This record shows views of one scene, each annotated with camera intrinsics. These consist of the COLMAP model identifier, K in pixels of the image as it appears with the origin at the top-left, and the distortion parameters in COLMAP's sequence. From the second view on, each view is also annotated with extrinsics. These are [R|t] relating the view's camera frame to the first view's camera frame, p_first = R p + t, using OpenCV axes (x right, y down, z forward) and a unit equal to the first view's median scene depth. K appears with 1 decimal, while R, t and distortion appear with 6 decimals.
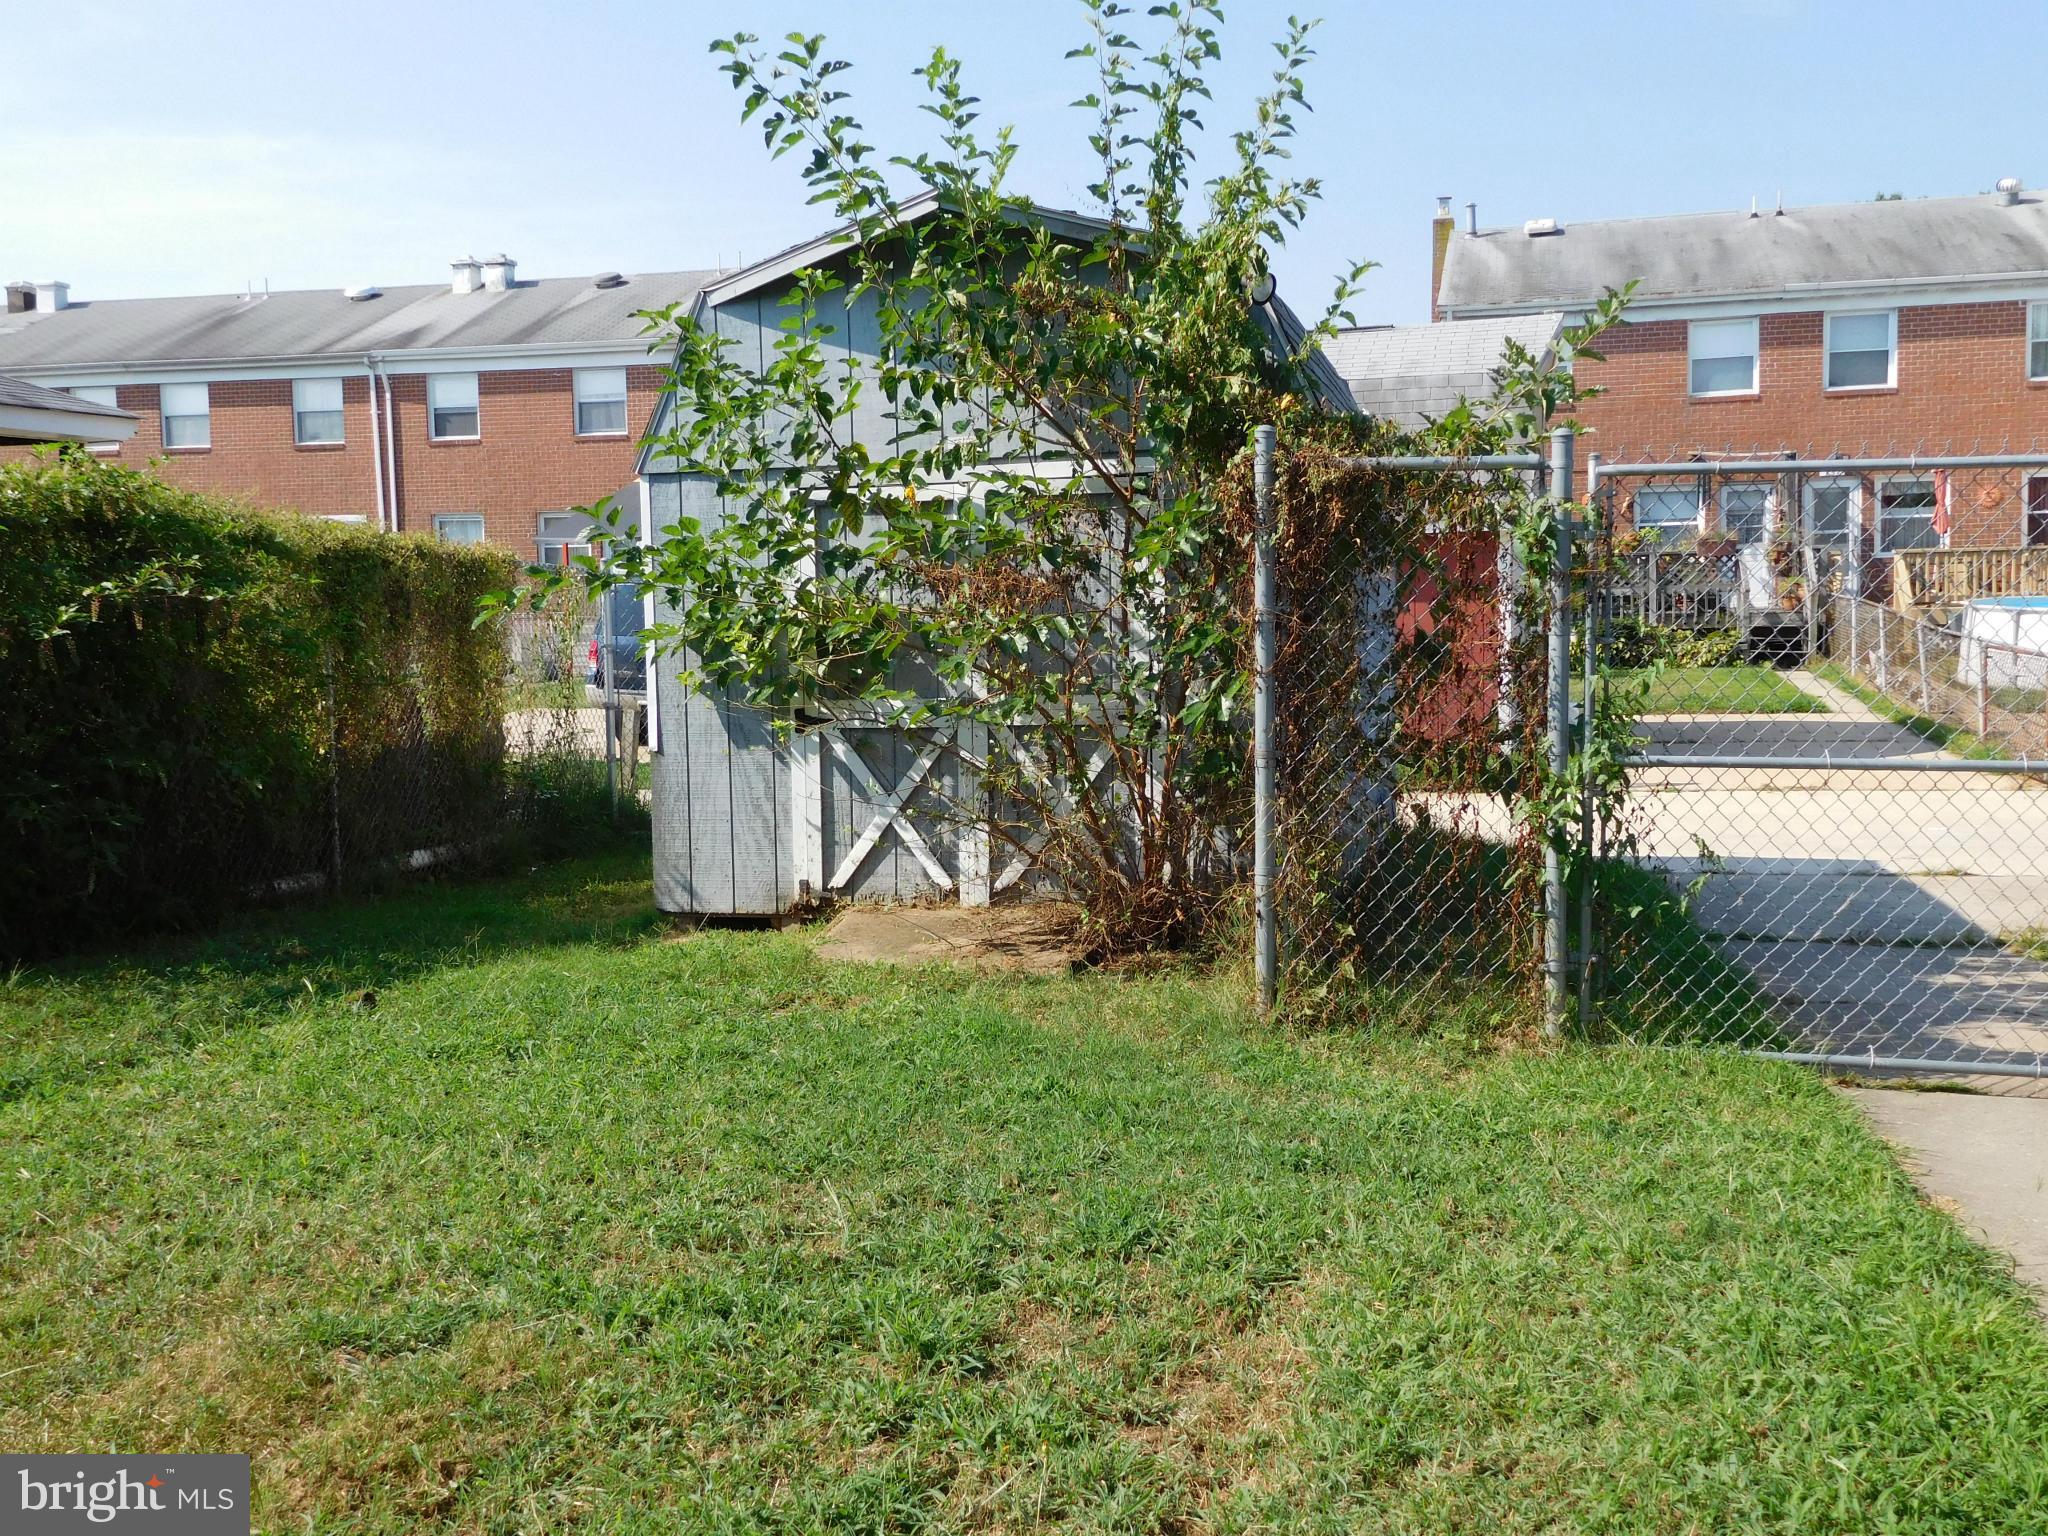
lens RADIAL K [[2062.8, 0, 1019.1], [0, 2062.8, 756.5], [0, 0, 1]] dist [0.058907, 0.000000]
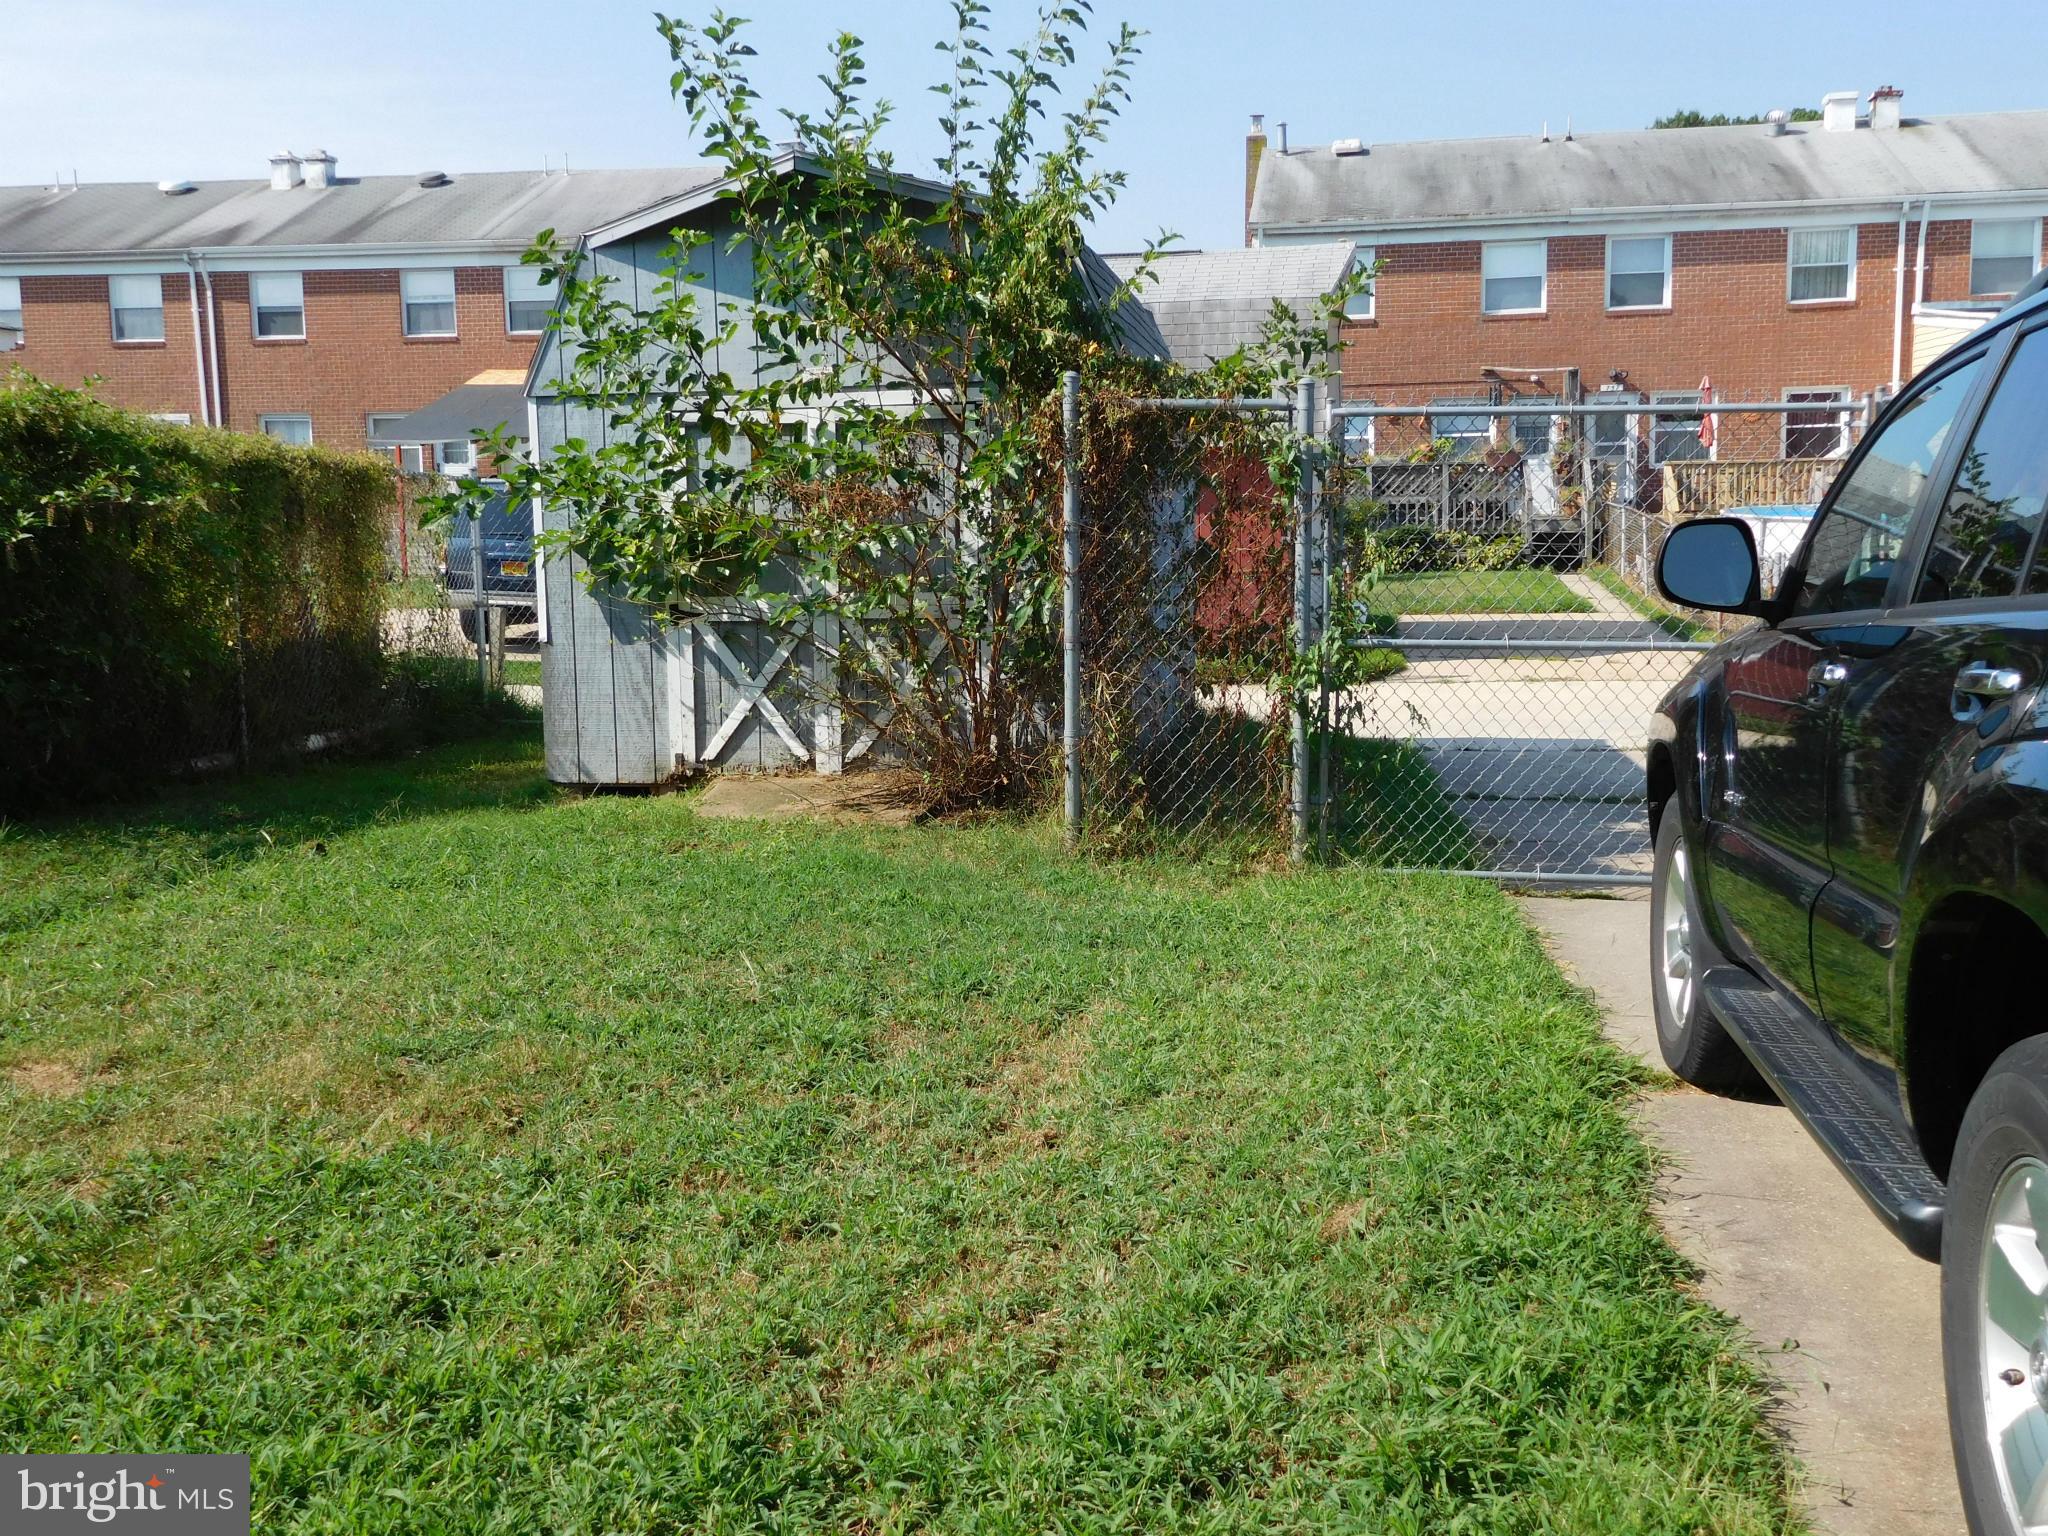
lens RADIAL K [[2062.8, 0, 1016.7], [0, 2062.8, 761.2], [0, 0, 1]] dist [0.058907, 0.000000]
pose [[0.996538, -0.006162, 0.082909, -0.013083], [0.002106, 0.998801, 0.048919, 0.008561], [-0.083111, -0.048575, 0.995356, -0.176343]]
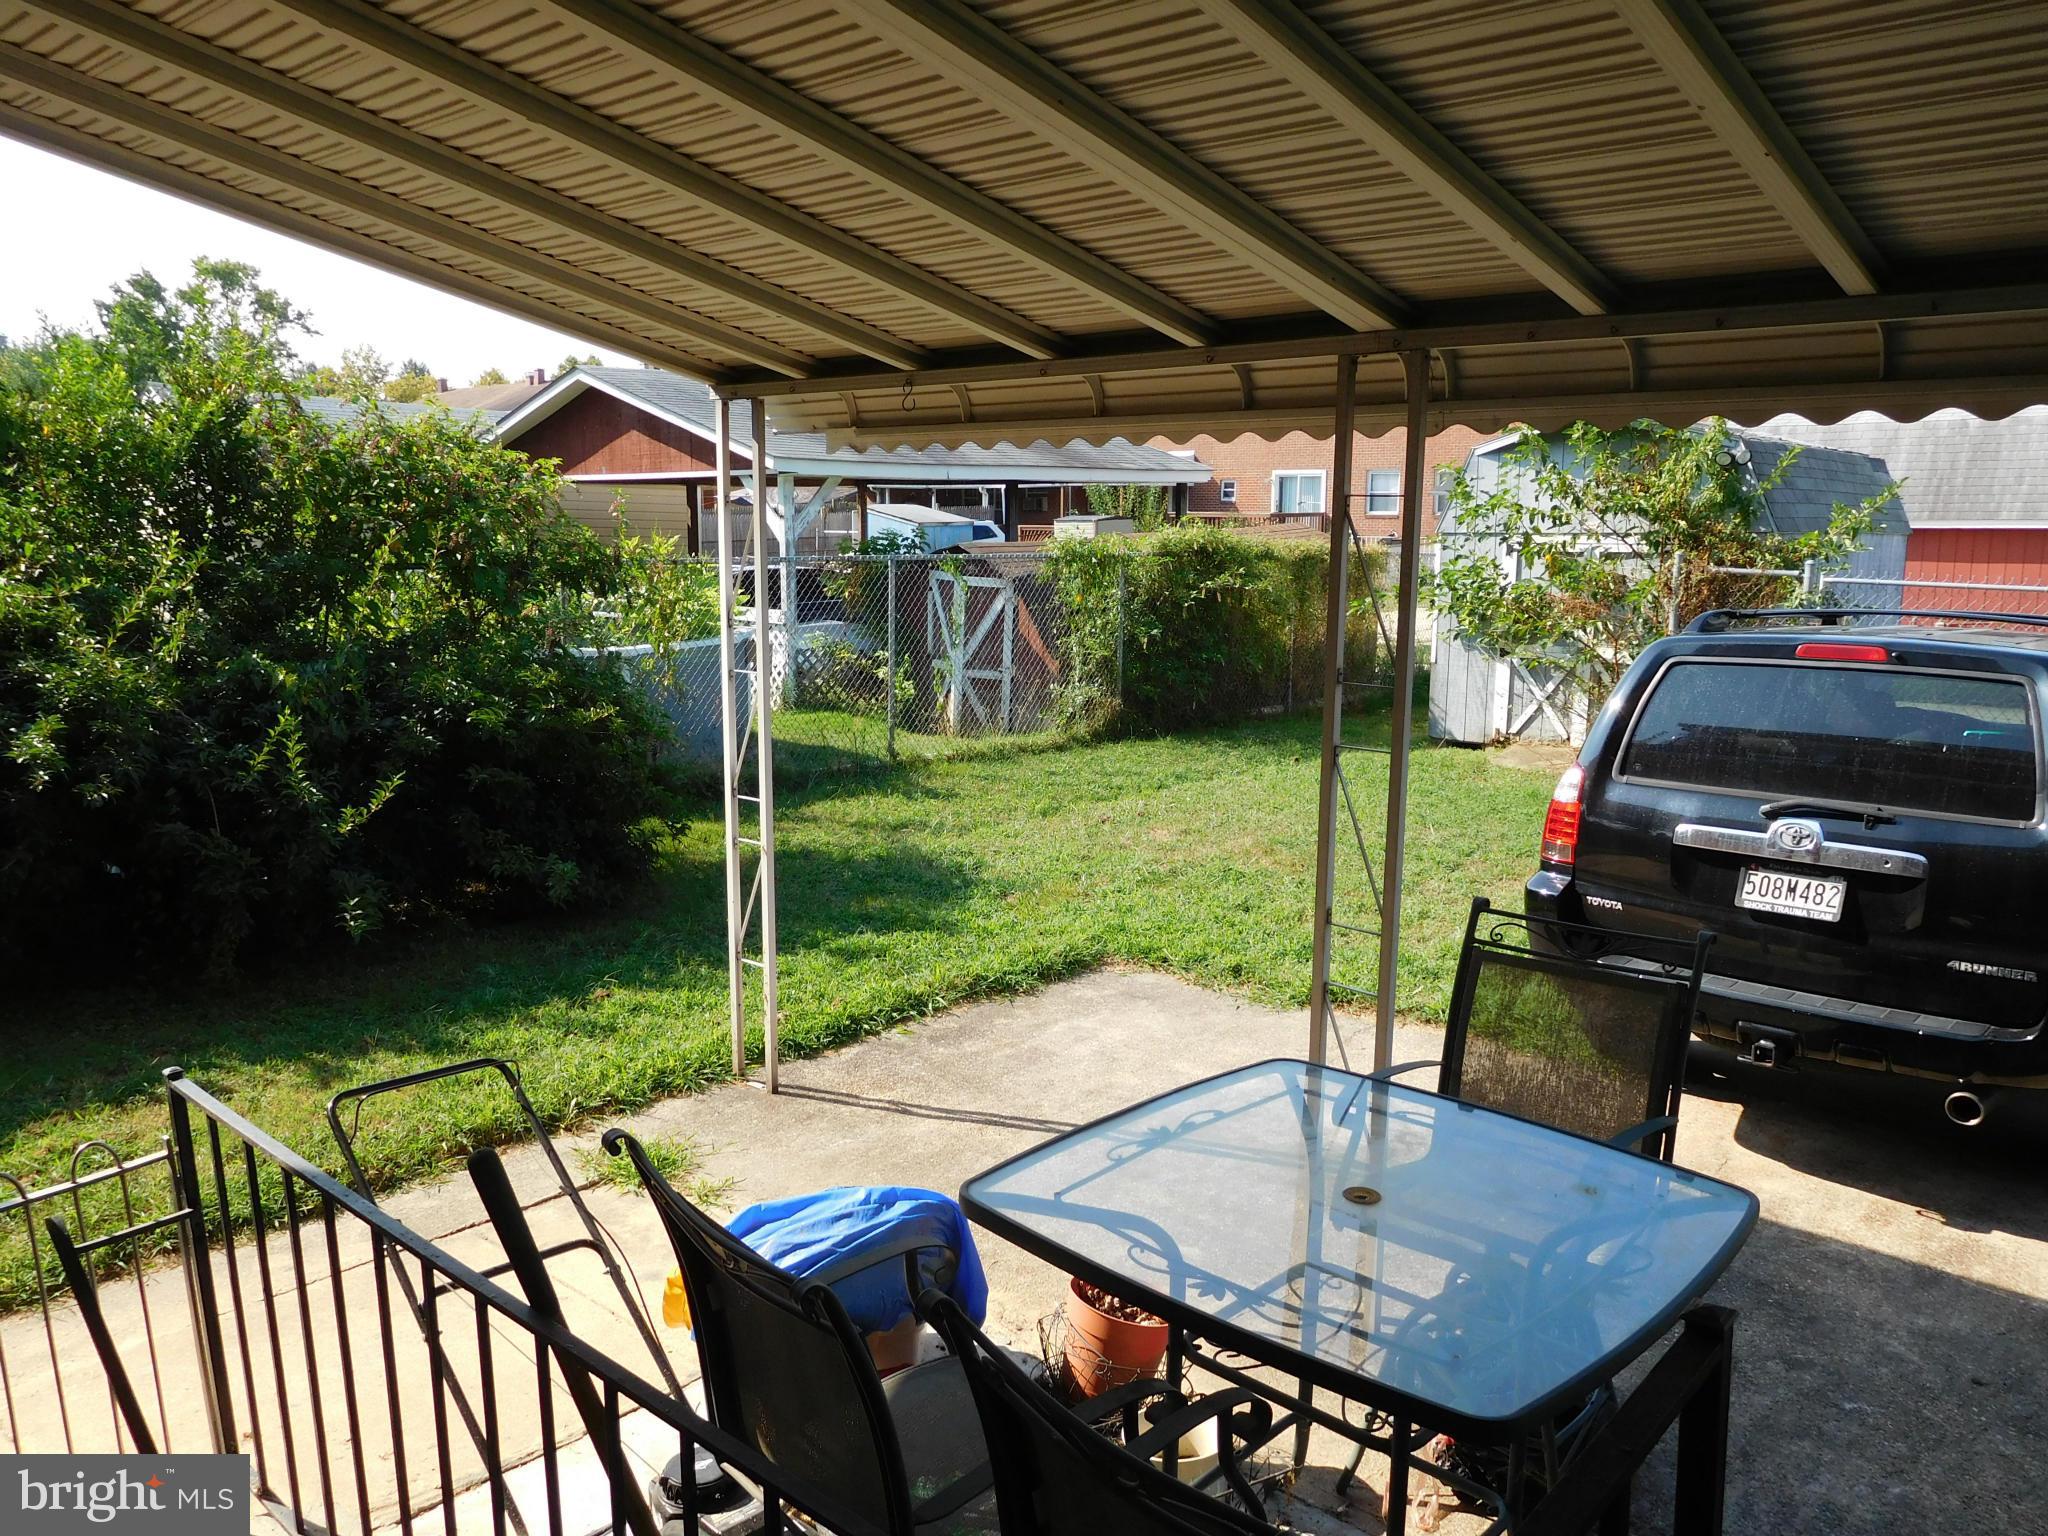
lens RADIAL K [[1555.6, 0, 1020.5], [0, 1555.6, 767.2], [0, 0, 1]] dist [-0.005378, 0.009480]
pose [[0.879153, 0.096876, -0.466588, 0.231452], [-0.051432, 0.992688, 0.109199, -0.053712], [0.473755, -0.072005, 0.877708, -0.692189]]
